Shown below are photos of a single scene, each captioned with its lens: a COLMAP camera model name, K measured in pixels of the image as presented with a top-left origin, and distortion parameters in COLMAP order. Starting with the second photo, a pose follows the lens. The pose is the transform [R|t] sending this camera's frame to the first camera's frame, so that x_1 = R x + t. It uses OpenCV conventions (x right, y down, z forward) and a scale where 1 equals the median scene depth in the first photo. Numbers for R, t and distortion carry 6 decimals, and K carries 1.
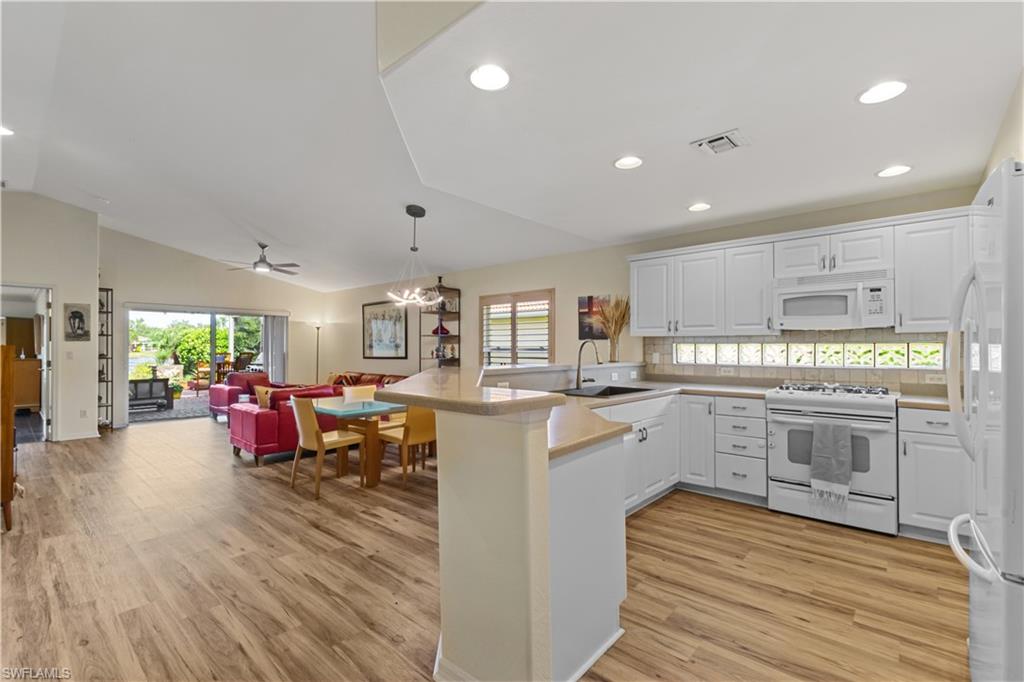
lens RADIAL K [[456.1, 0, 512.6], [0, 456.1, 344.6], [0, 0, 1]] dist [0.004976, 0.000062]
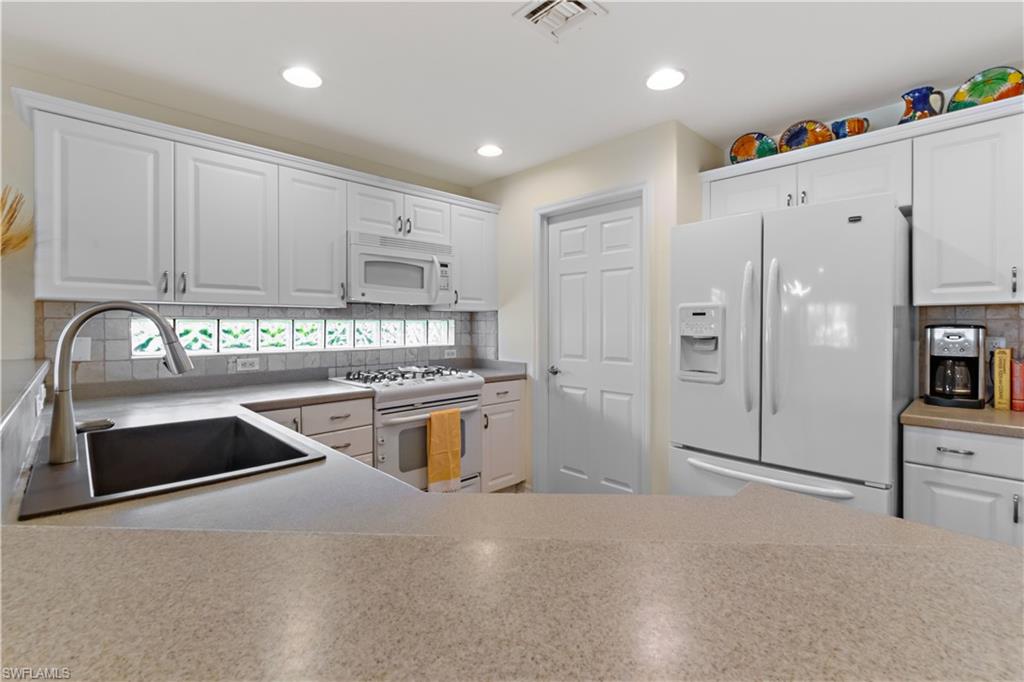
lens RADIAL K [[456.1, 0, 512.3], [0, 456.1, 330.8], [0, 0, 1]] dist [0.004976, 0.000062]
pose [[0.087363, -0.015256, 0.996060, -0.139291], [-0.007112, 0.999848, 0.015938, 0.001556], [-0.996151, -0.008477, 0.087241, 0.708887]]
